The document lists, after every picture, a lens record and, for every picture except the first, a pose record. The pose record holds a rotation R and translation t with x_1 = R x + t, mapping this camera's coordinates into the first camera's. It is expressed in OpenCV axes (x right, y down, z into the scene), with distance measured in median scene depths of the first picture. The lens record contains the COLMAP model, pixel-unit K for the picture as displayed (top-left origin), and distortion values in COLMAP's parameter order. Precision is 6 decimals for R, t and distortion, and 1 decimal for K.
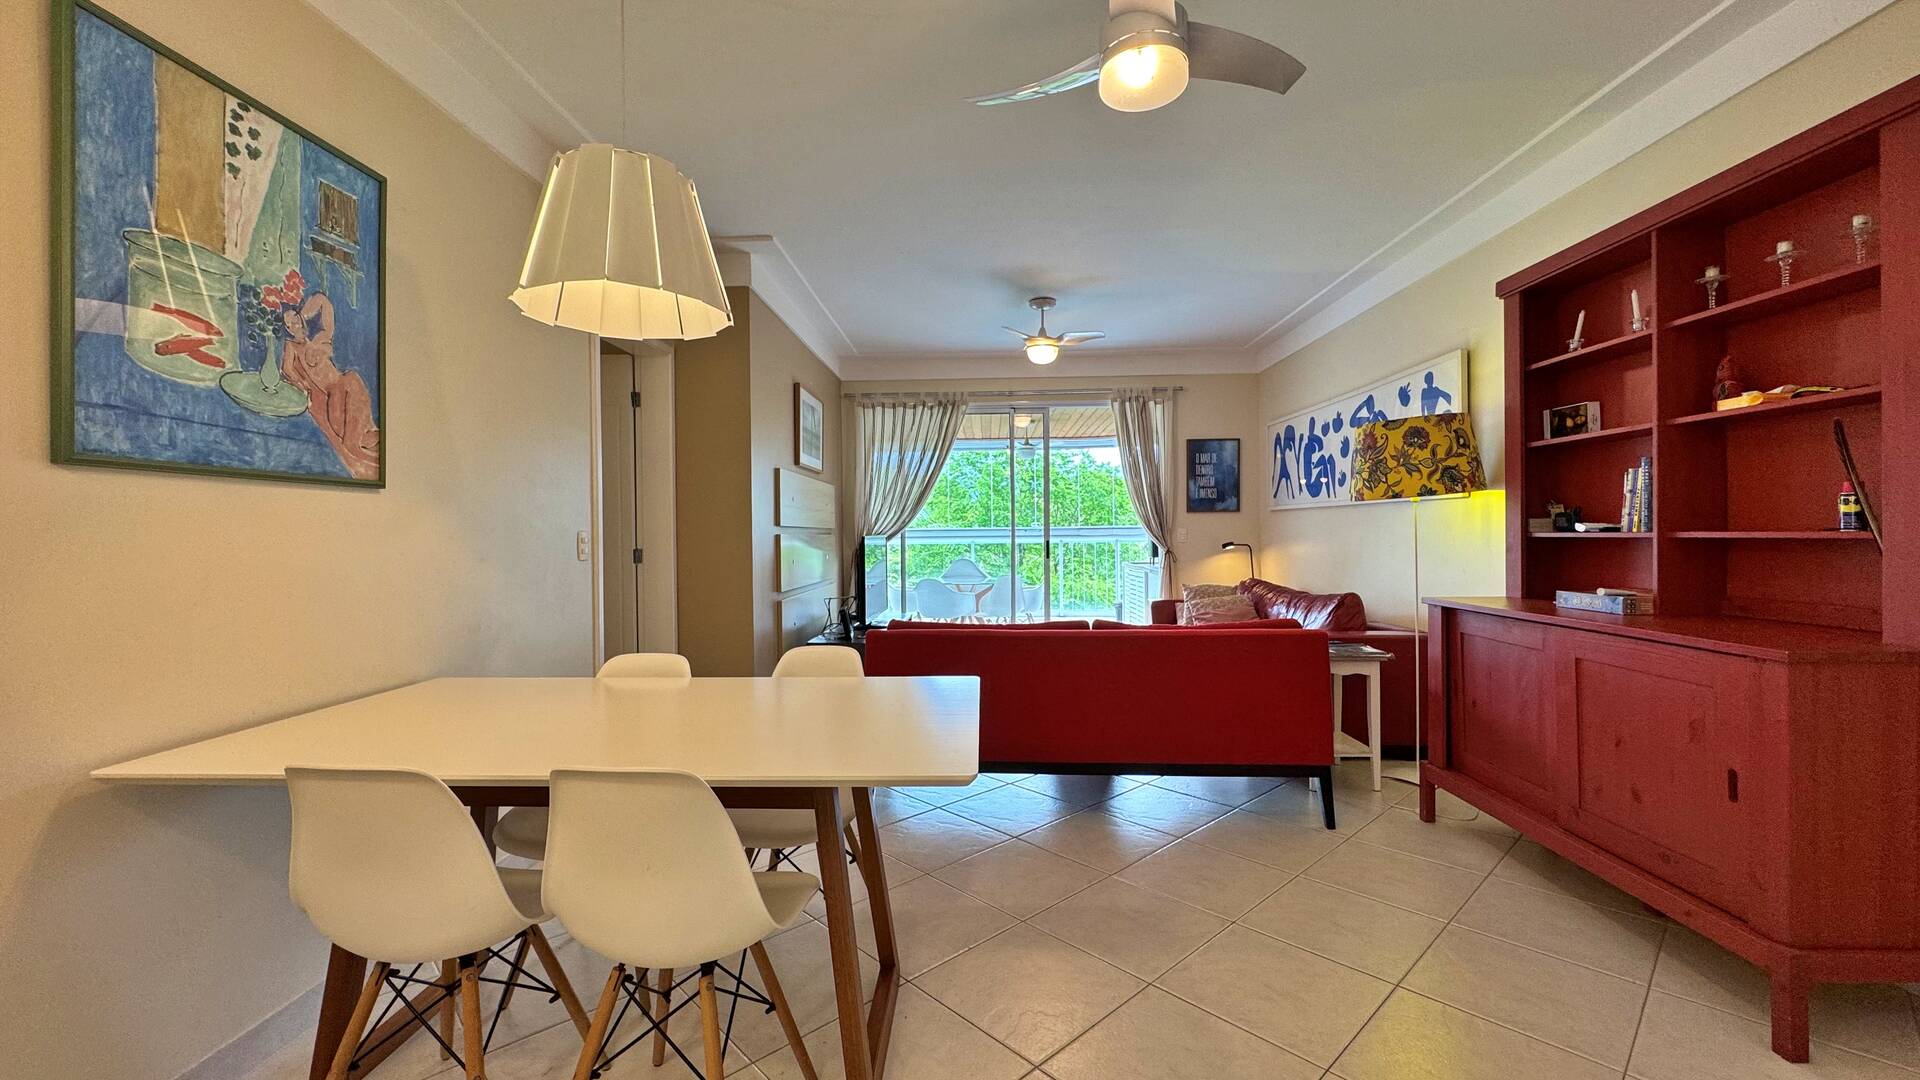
lens RADIAL K [[764.2, 0, 957.9], [0, 764.2, 539.9], [0, 0, 1]] dist [-0.002244, 0.000337]
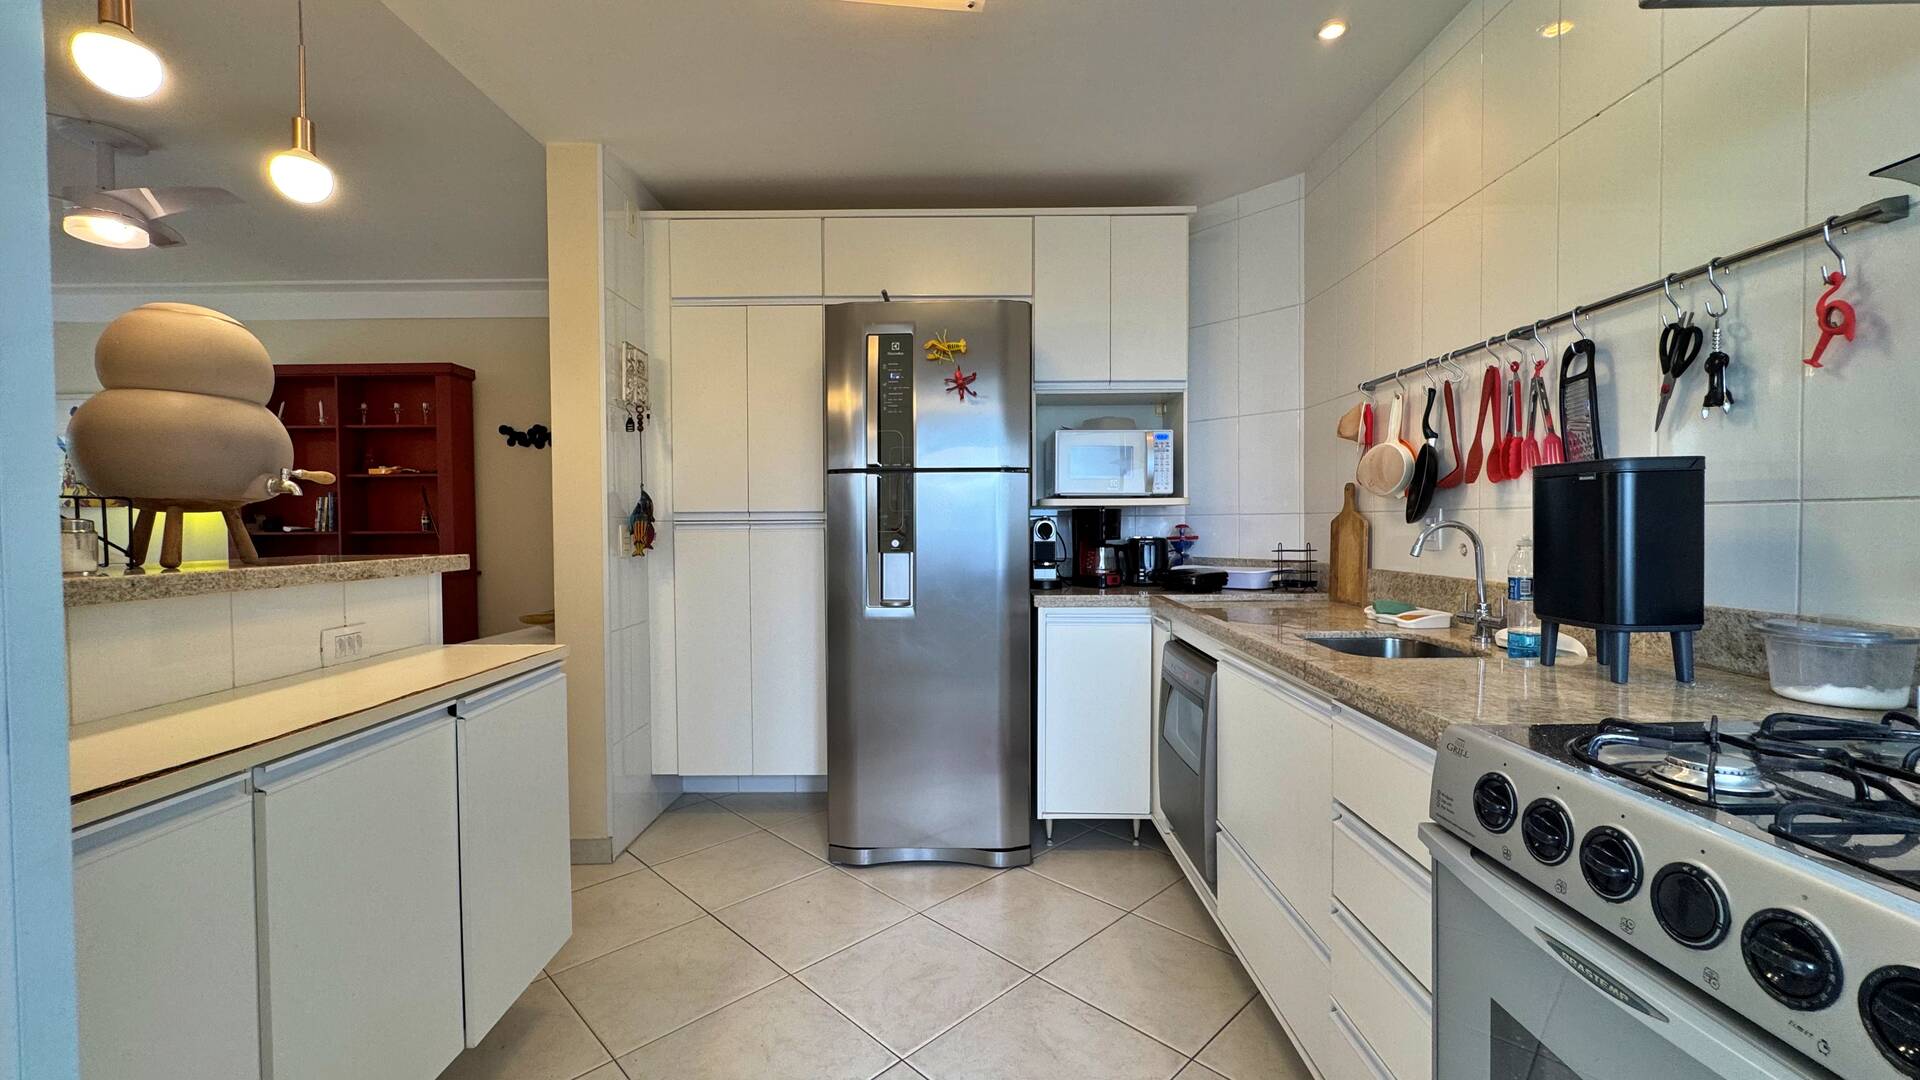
lens RADIAL K [[764.2, 0, 955.8], [0, 764.2, 536.3], [0, 0, 1]] dist [-0.002244, 0.000337]
pose [[-0.032366, -0.002973, 0.999472, -0.771184], [0.016308, 0.999861, 0.003502, 0.015034], [-0.999343, 0.016412, -0.032313, -0.360695]]
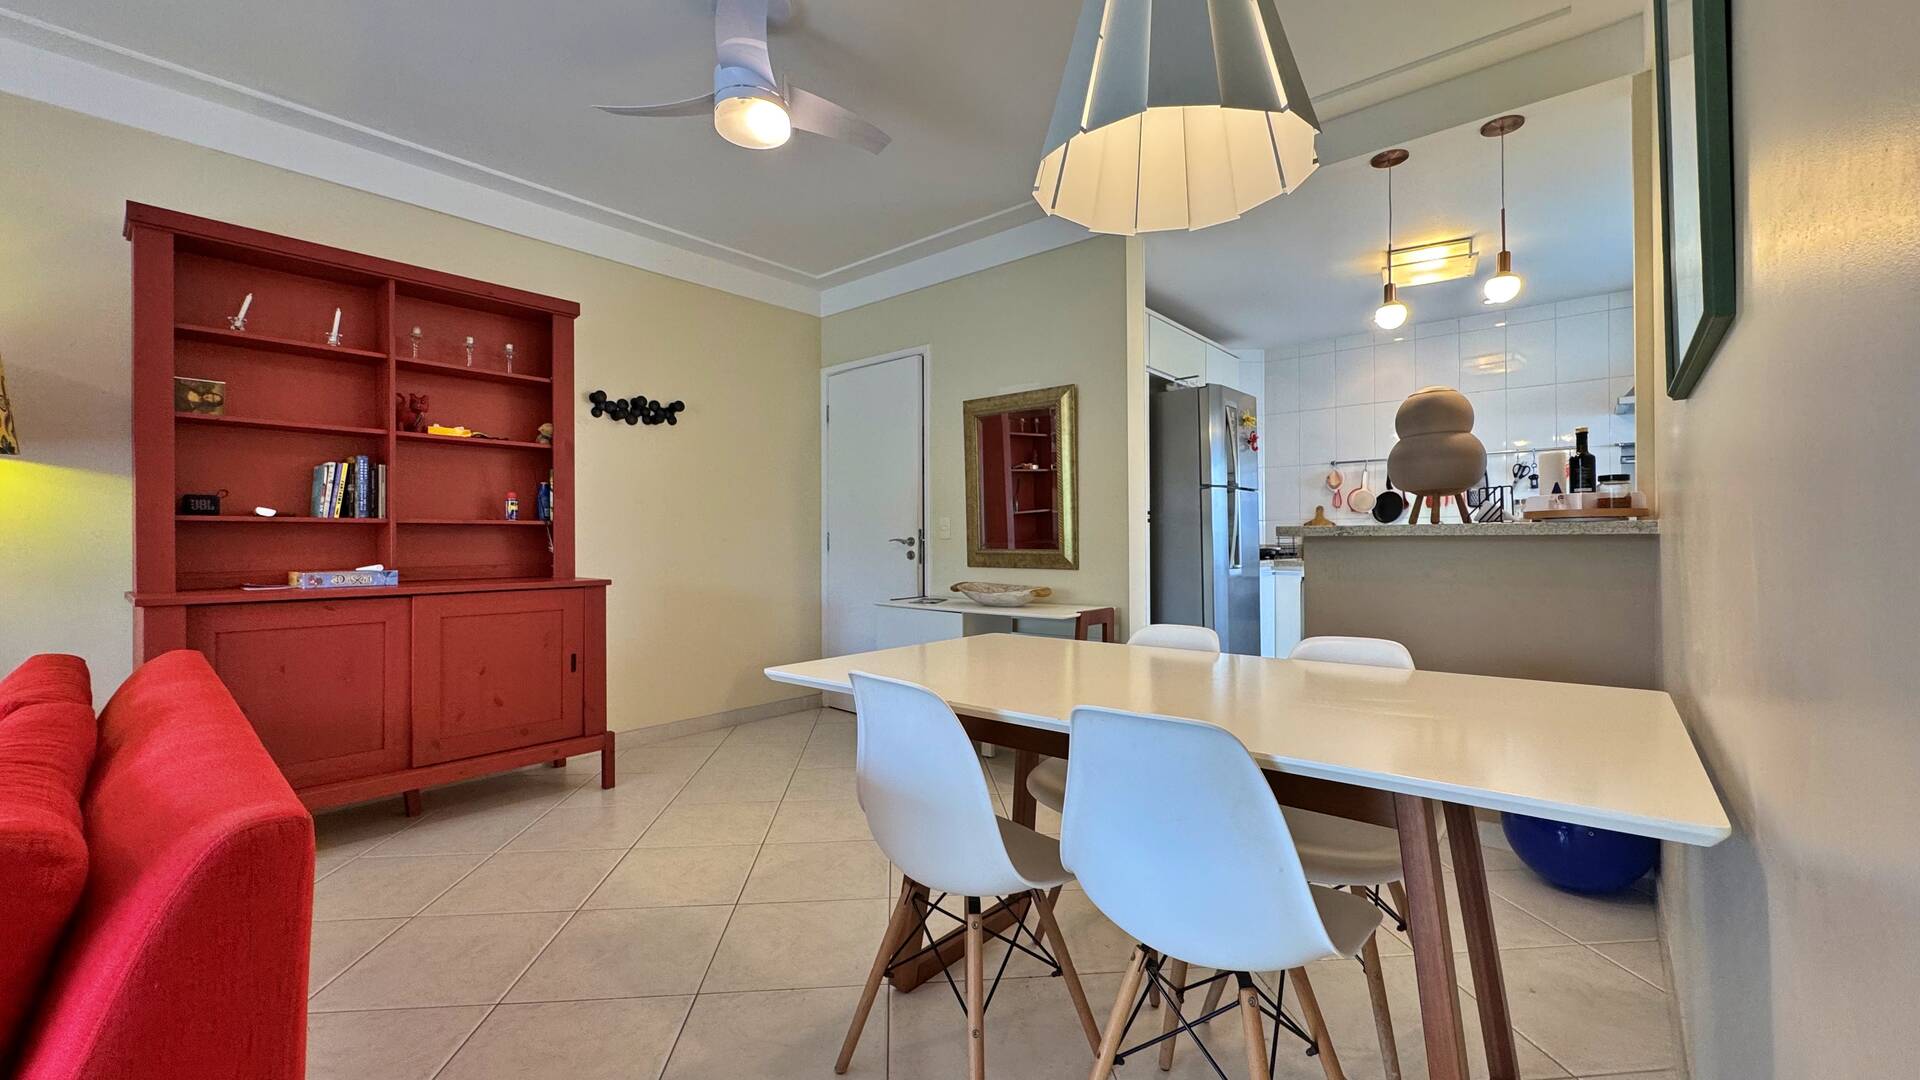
lens RADIAL K [[764.2, 0, 958.6], [0, 764.2, 538.7], [0, 0, 1]] dist [-0.002244, 0.000337]
pose [[-0.786376, 0.017182, 0.617509, -0.426086], [0.019217, 0.999810, -0.003346, 0.032617], [-0.617449, 0.009235, -0.786557, 1.009757]]
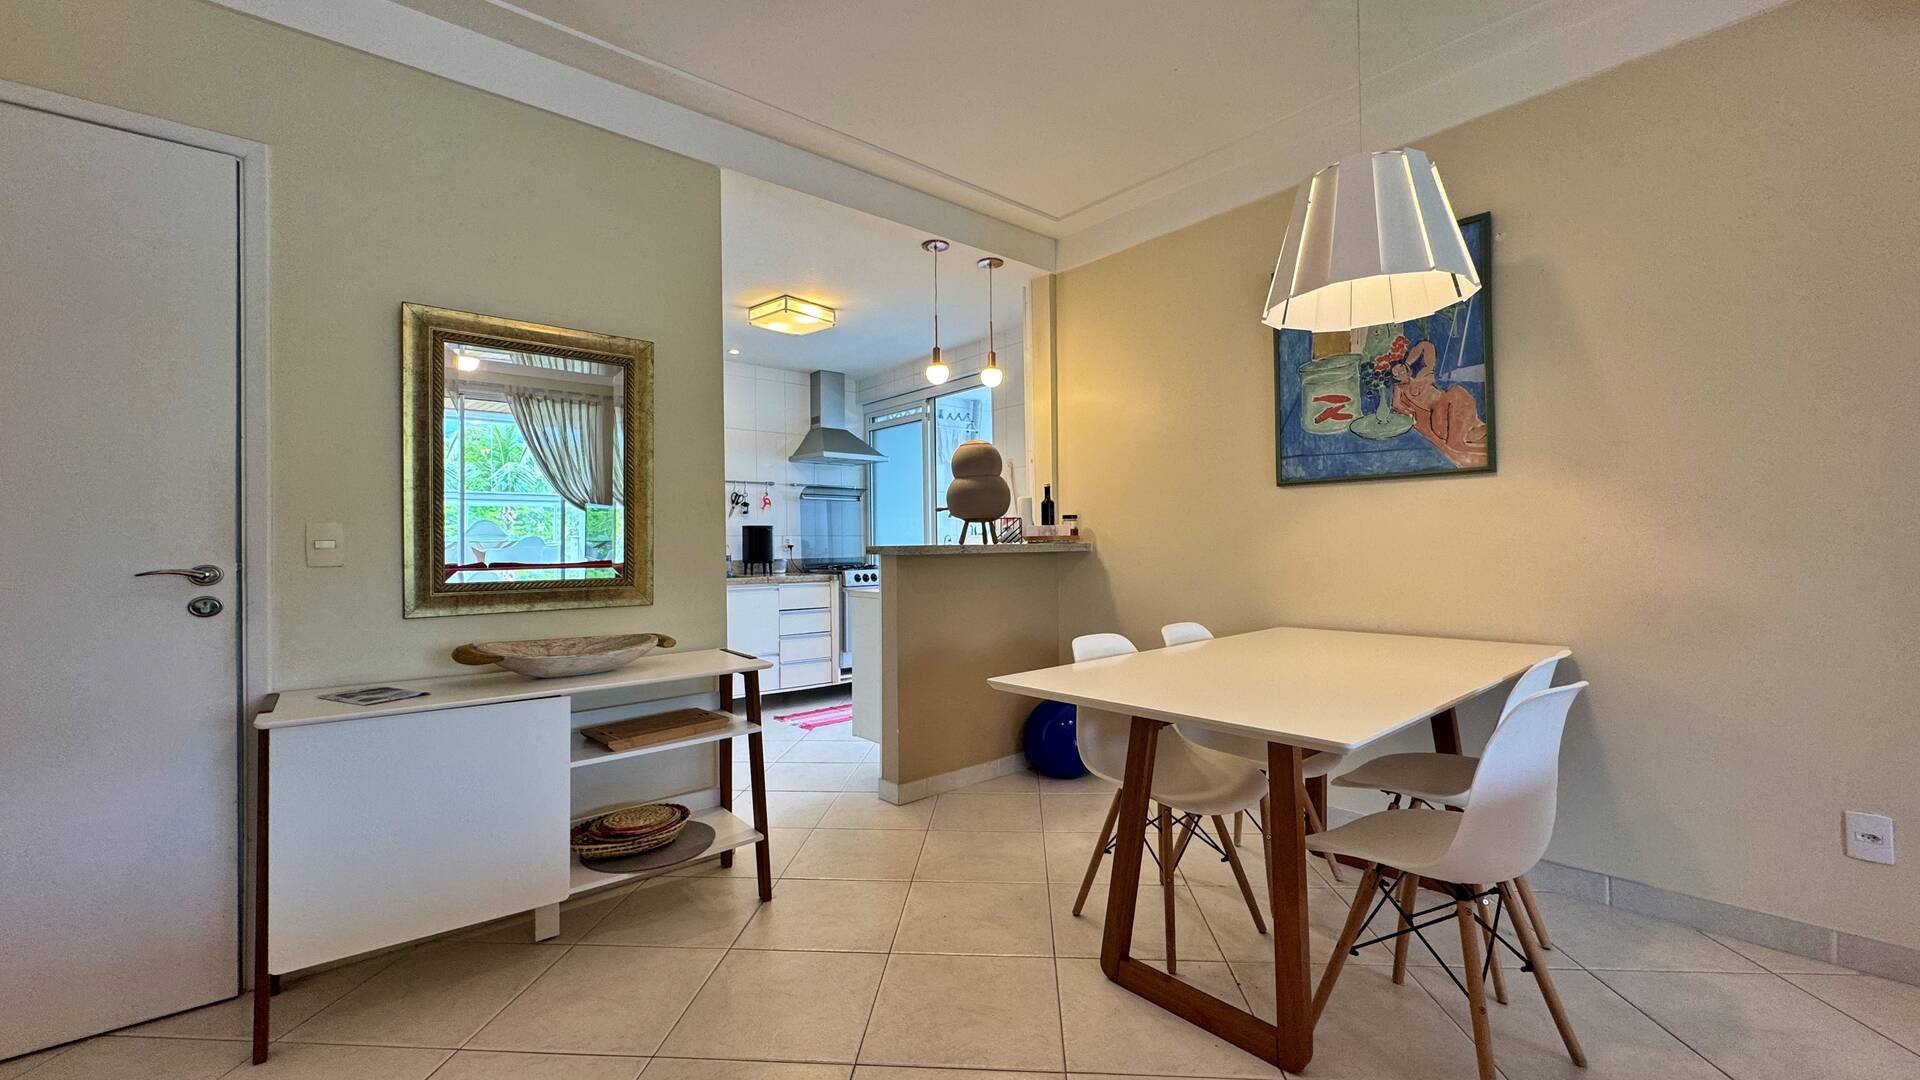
lens RADIAL K [[764.2, 0, 957.9], [0, 764.2, 539.1], [0, 0, 1]] dist [-0.002244, 0.000337]
pose [[-0.733255, 0.015795, -0.679771, 0.425524], [0.016707, 0.999847, 0.005210, 0.010872], [0.679749, -0.007536, -0.733406, 0.820154]]
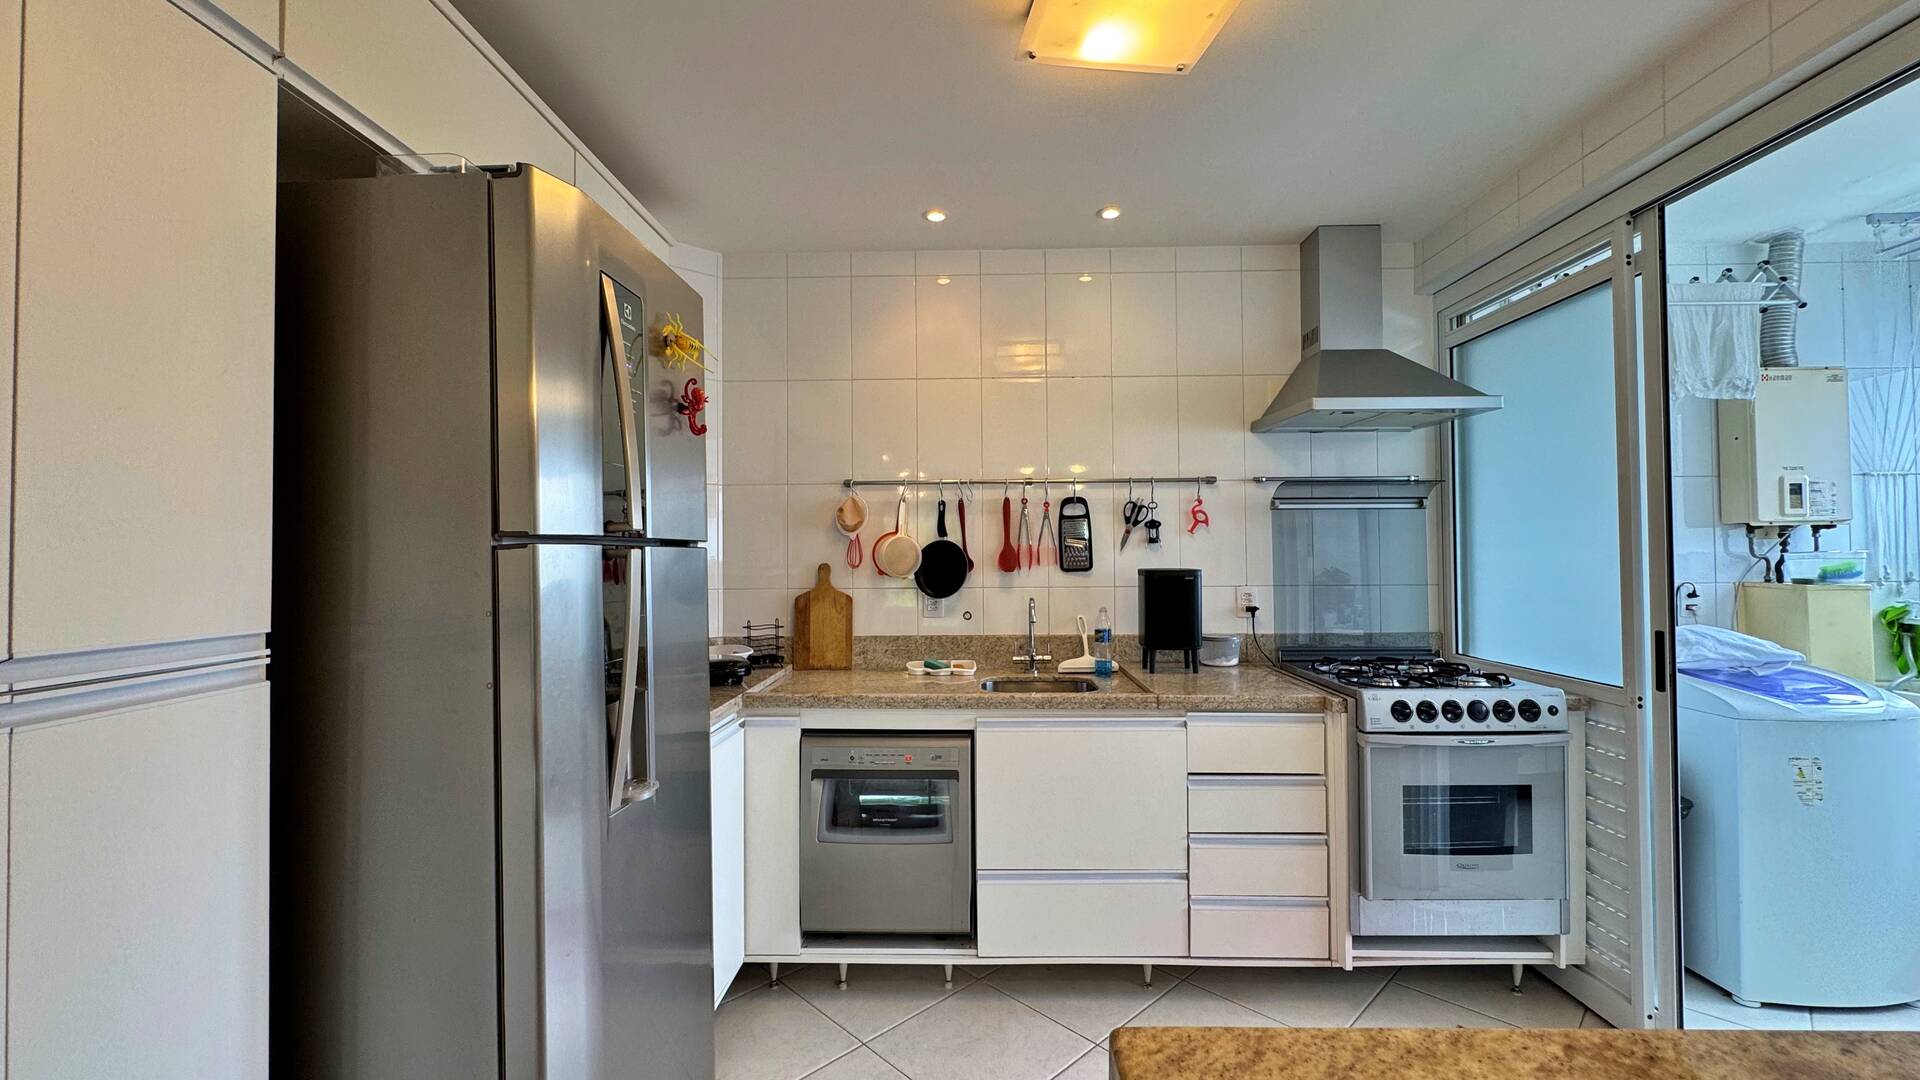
lens RADIAL K [[764.2, 0, 959.1], [0, 764.2, 539.5], [0, 0, 1]] dist [-0.002244, 0.000337]
pose [[-0.999648, 0.018845, -0.018672, -0.158240], [0.018991, 0.999790, -0.007715, -0.046525], [0.018522, -0.008067, -0.999796, 0.094231]]
